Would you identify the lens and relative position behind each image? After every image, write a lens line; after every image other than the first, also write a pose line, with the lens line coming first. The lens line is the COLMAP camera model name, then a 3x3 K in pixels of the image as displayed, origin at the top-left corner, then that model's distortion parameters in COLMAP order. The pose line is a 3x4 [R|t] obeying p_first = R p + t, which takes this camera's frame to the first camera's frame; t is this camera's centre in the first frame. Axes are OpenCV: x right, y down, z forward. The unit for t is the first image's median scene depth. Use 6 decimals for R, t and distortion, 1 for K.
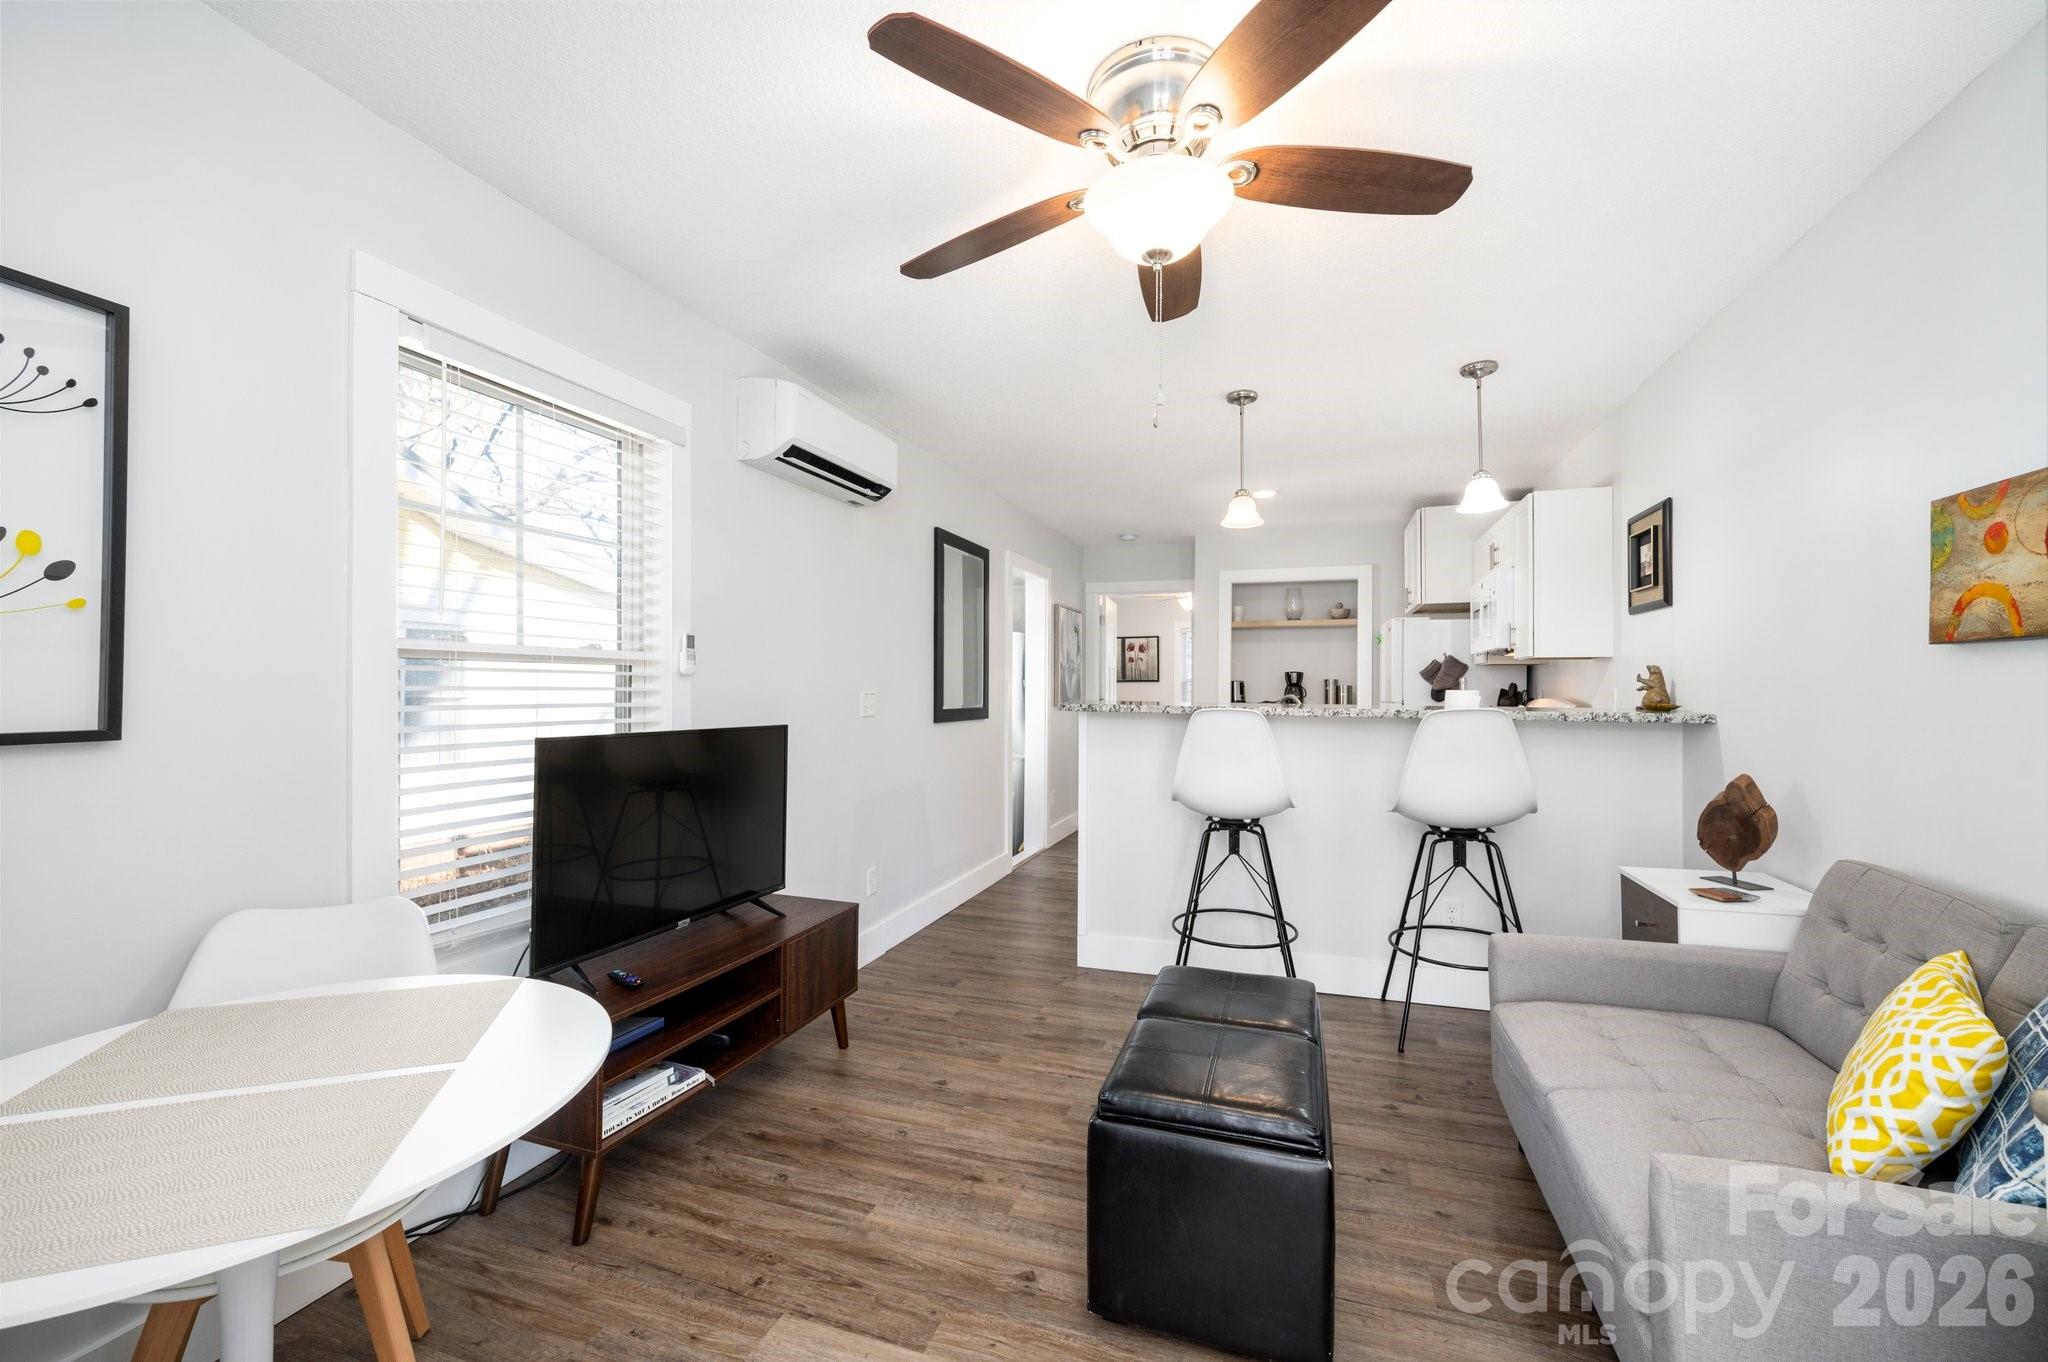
lens RADIAL K [[815.3, 0, 1017.6], [0, 815.3, 680.4], [0, 0, 1]] dist [-0.005768, -0.001032]
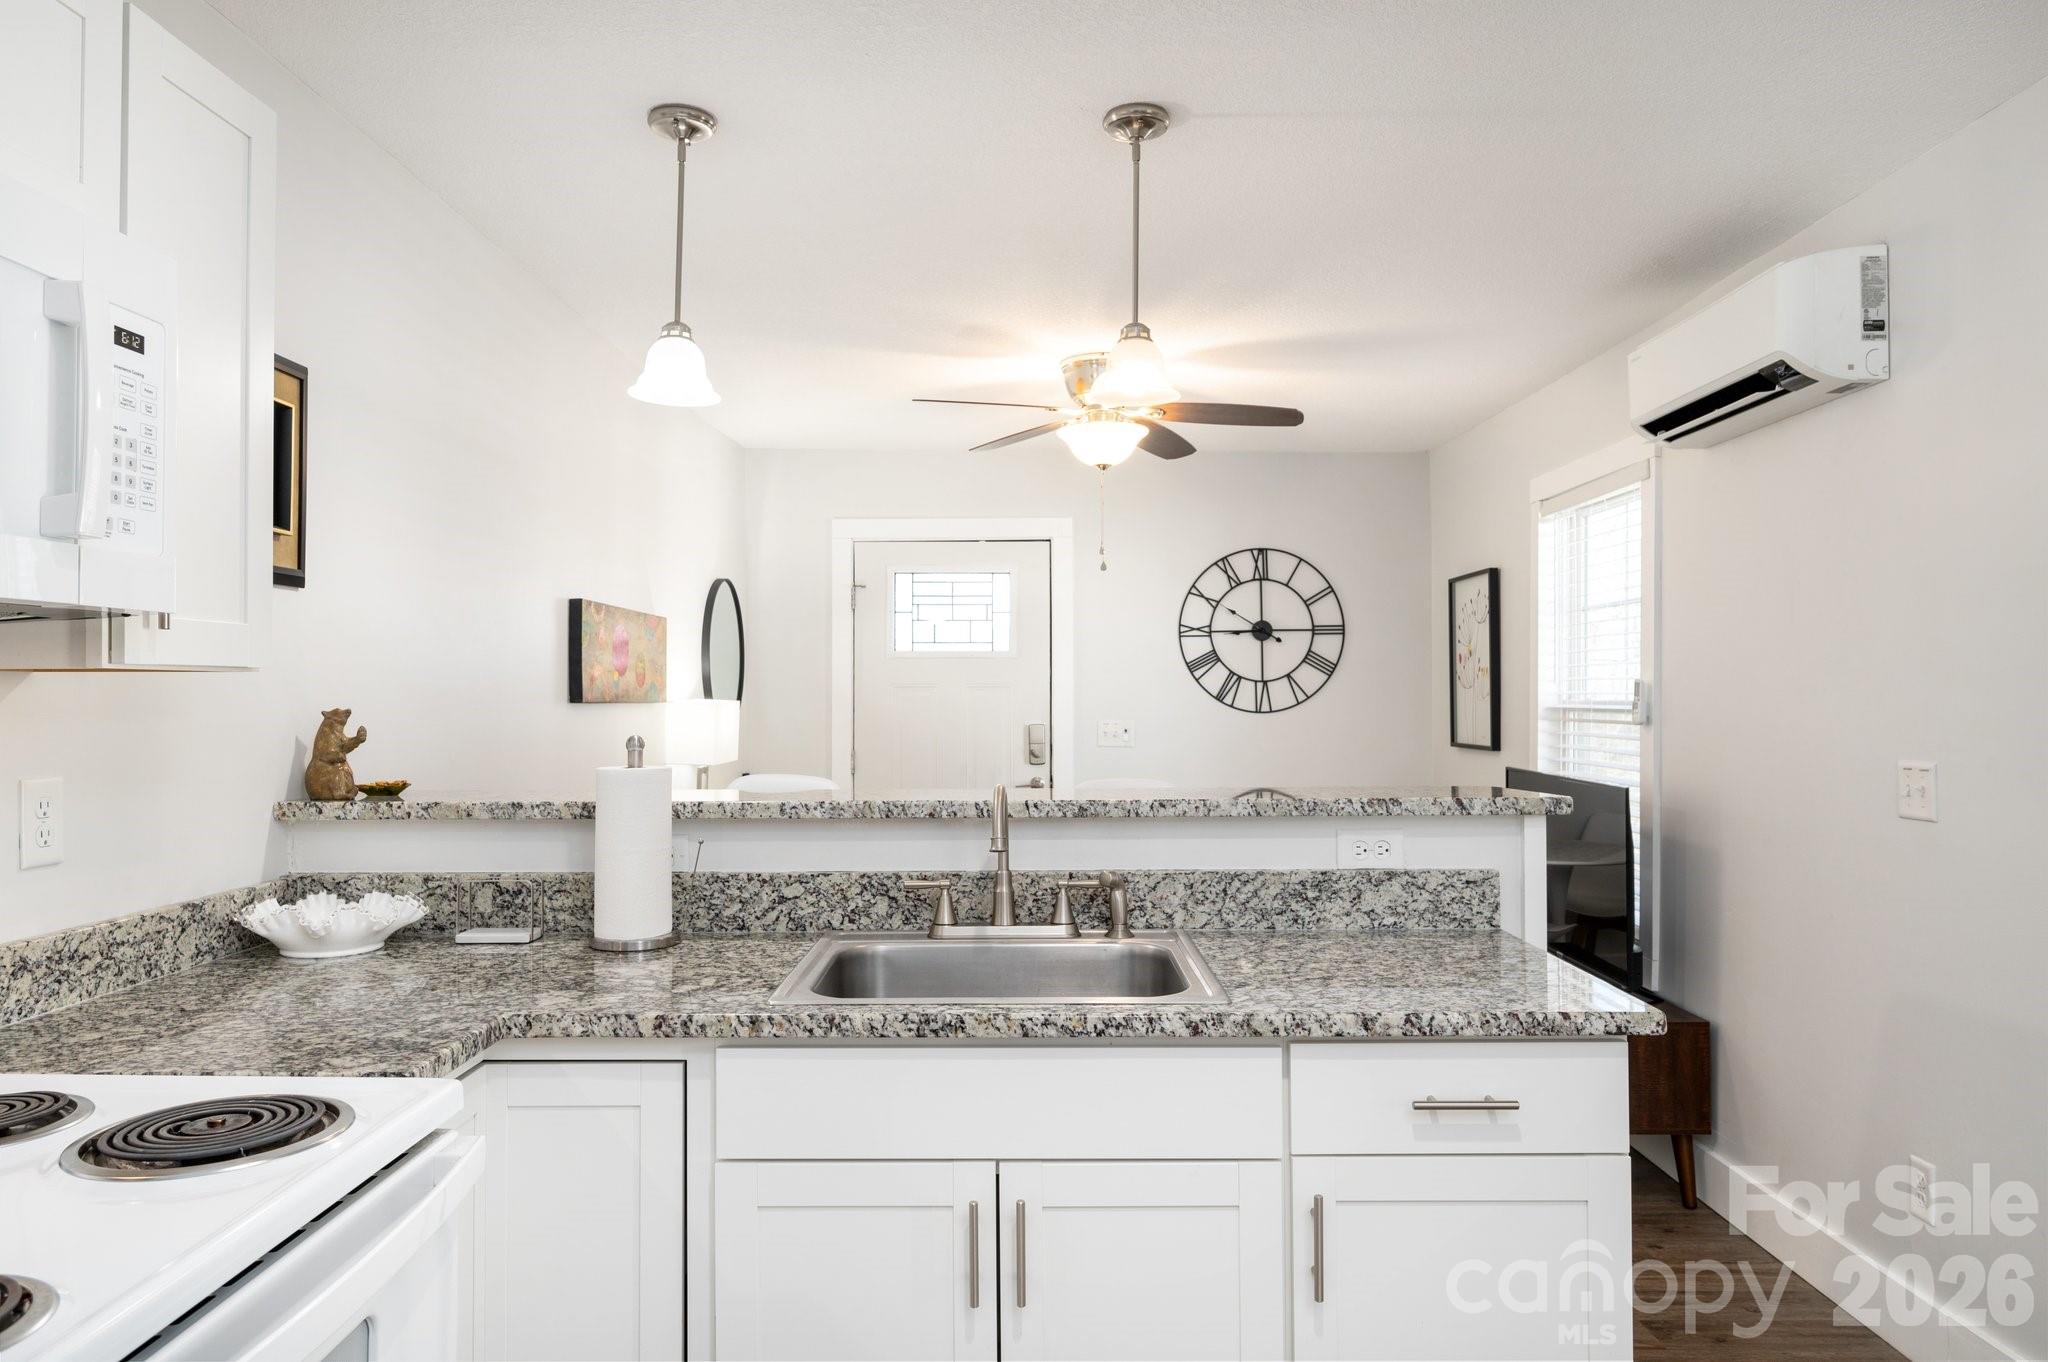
lens RADIAL K [[1370.1, 0, 1033.8], [0, 1370.1, 674.1], [0, 0, 1]] dist [0.001115, -0.001328]
pose [[-0.942640, -0.010754, -0.333639, 1.080685], [-0.001800, 0.999630, -0.027135, -0.030187], [0.333807, -0.024979, -0.942310, 3.140888]]
